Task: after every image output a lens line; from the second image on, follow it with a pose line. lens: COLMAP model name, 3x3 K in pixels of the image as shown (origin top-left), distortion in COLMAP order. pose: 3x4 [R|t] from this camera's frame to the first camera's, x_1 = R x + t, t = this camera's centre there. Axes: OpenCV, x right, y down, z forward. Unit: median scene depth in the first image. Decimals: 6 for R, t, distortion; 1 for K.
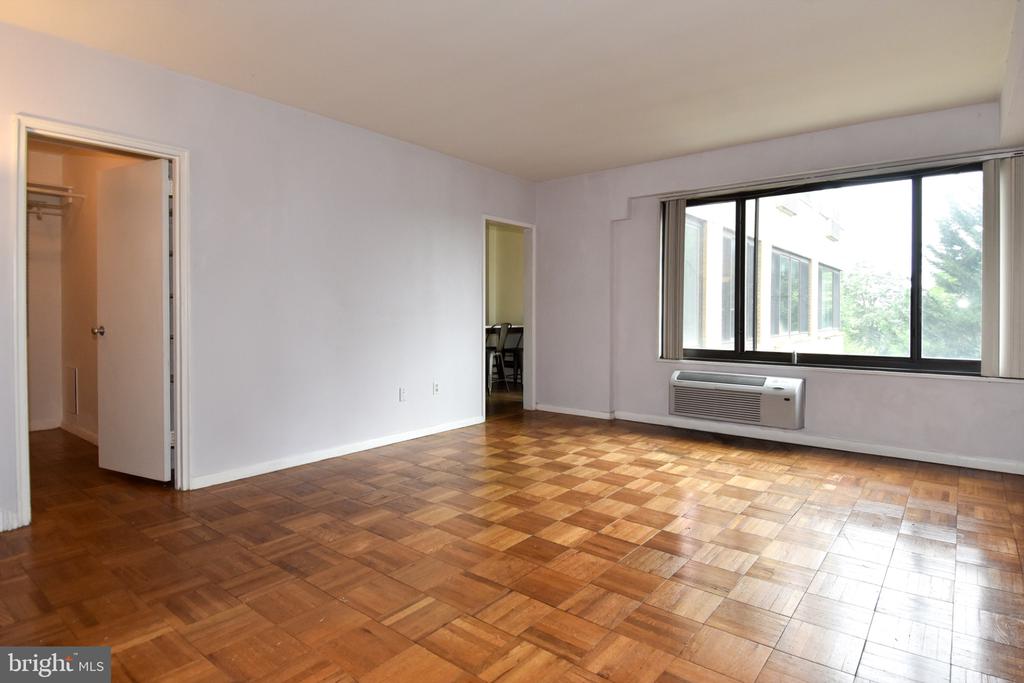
lens RADIAL K [[534.0, 0, 543.9], [0, 534.0, 322.8], [0, 0, 1]] dist [0.054579, -0.051580]
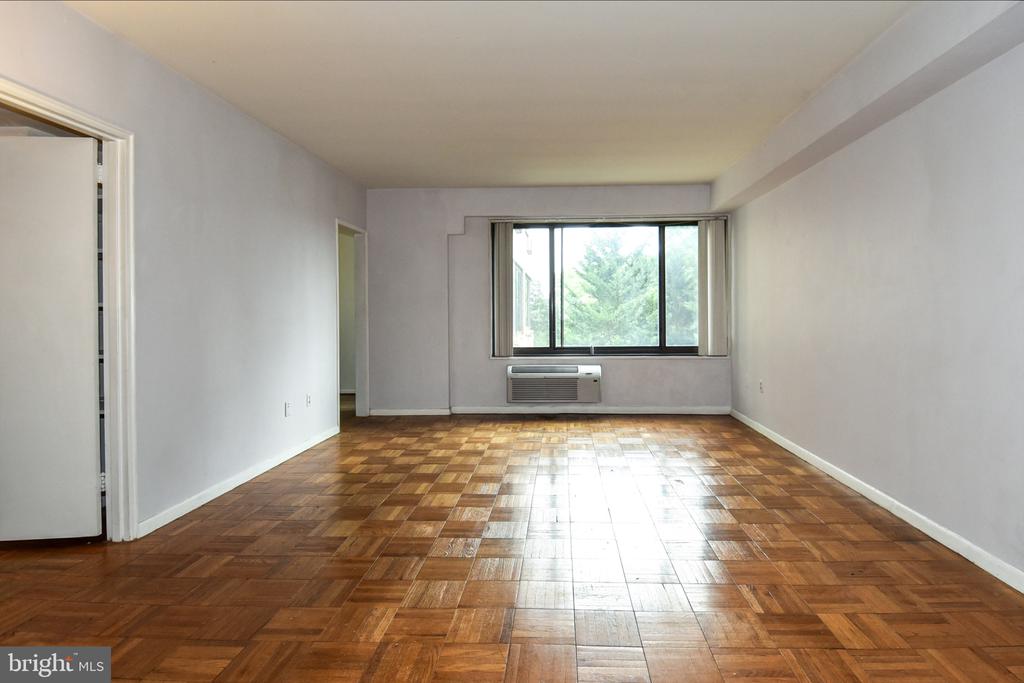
lens RADIAL K [[545.7, 0, 562.6], [0, 545.7, 321.7], [0, 0, 1]] dist [0.070830, -0.060019]
pose [[0.805890, -0.016101, 0.591846, -0.406144], [0.019214, 0.999815, 0.001036, -0.009186], [-0.591753, 0.010537, 0.806051, -0.054978]]
